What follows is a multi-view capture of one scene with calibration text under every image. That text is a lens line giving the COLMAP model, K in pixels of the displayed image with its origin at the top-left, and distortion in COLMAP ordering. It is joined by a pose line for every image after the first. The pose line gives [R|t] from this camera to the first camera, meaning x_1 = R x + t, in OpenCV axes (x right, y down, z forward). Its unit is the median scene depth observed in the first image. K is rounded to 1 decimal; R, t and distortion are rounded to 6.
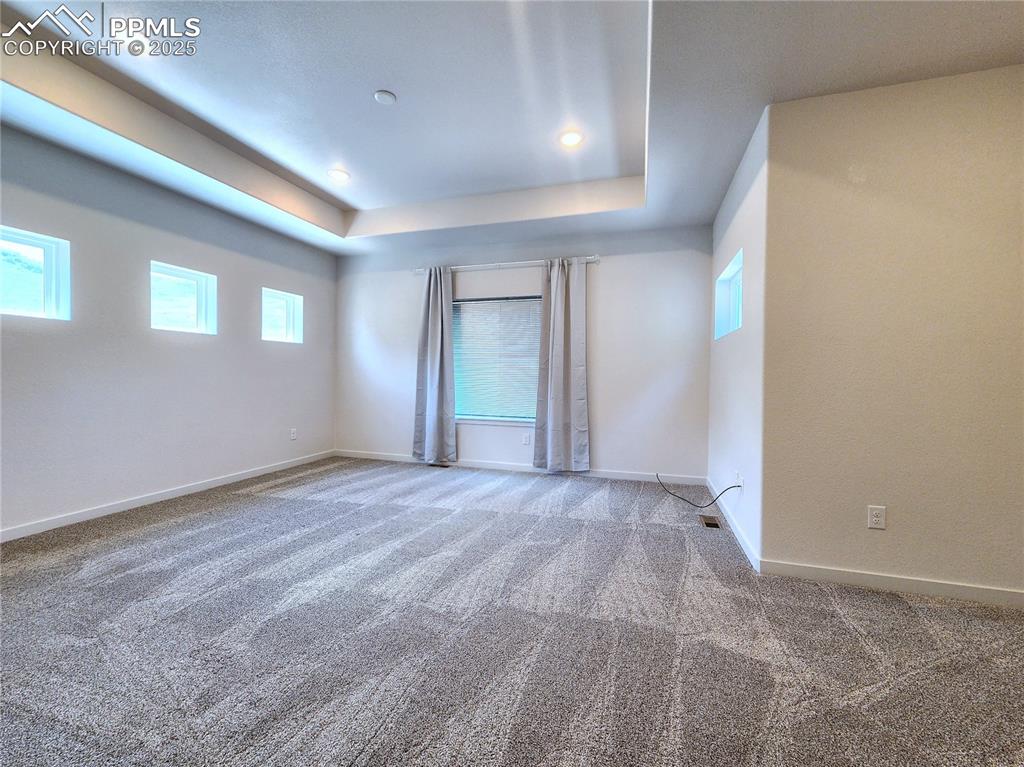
lens RADIAL K [[419.1, 0, 509.3], [0, 419.1, 382.2], [0, 0, 1]] dist [-0.000870, 0.000248]
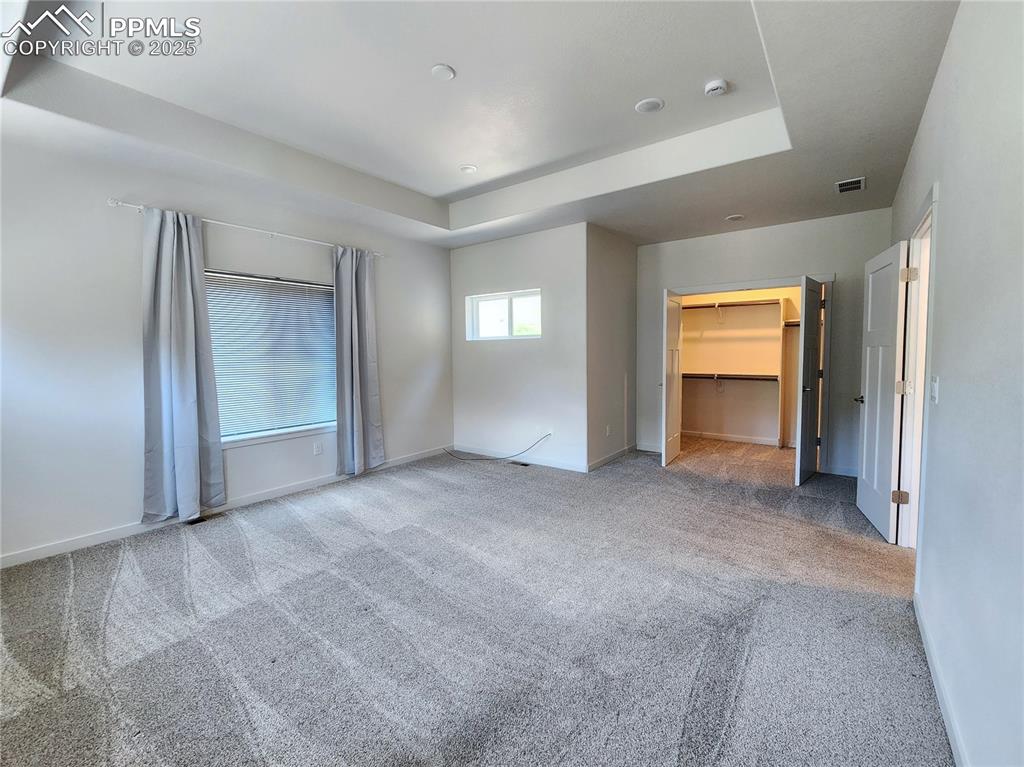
lens RADIAL K [[436.4, 0, 511.8], [0, 436.4, 379.6], [0, 0, 1]] dist [-0.000886, -0.000663]
pose [[0.334503, -0.070102, 0.939784, -0.938483], [0.029260, 0.997521, 0.063994, -0.072126], [-0.941940, 0.006091, 0.335725, 0.456429]]
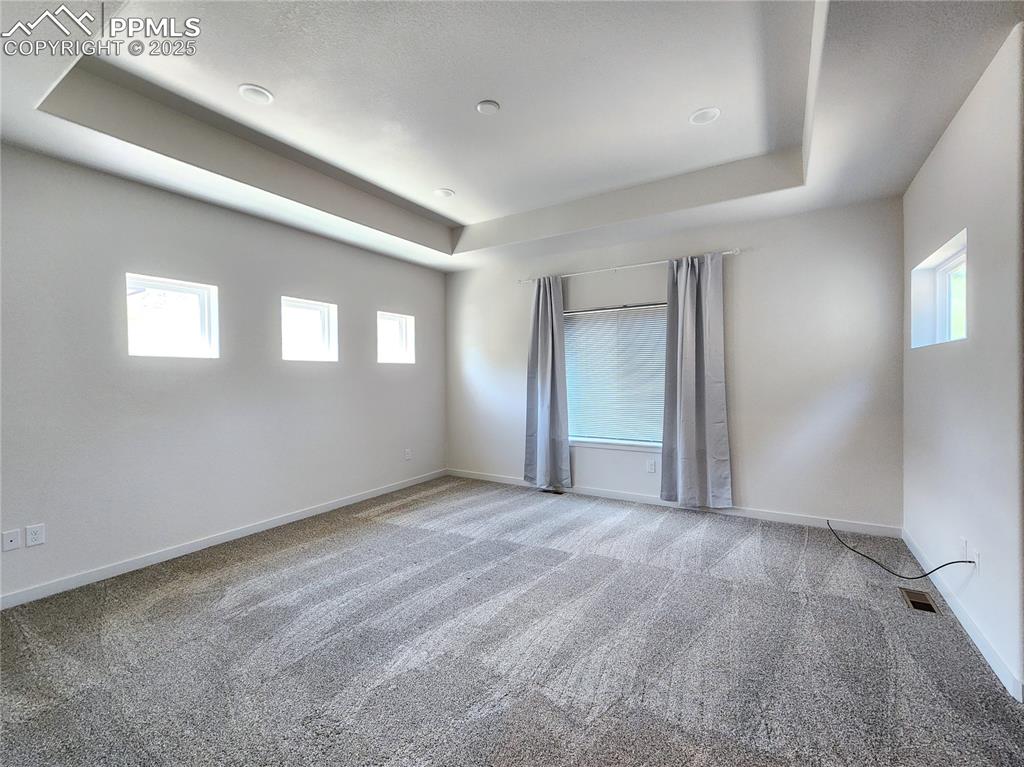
lens RADIAL K [[436.4, 0, 511.8], [0, 436.4, 379.6], [0, 0, 1]] dist [-0.000886, -0.000663]
pose [[0.968439, -0.020067, -0.248442, -0.015739], [0.018013, 0.999782, -0.010536, -0.056417], [0.248600, 0.005728, 0.968589, 0.069514]]
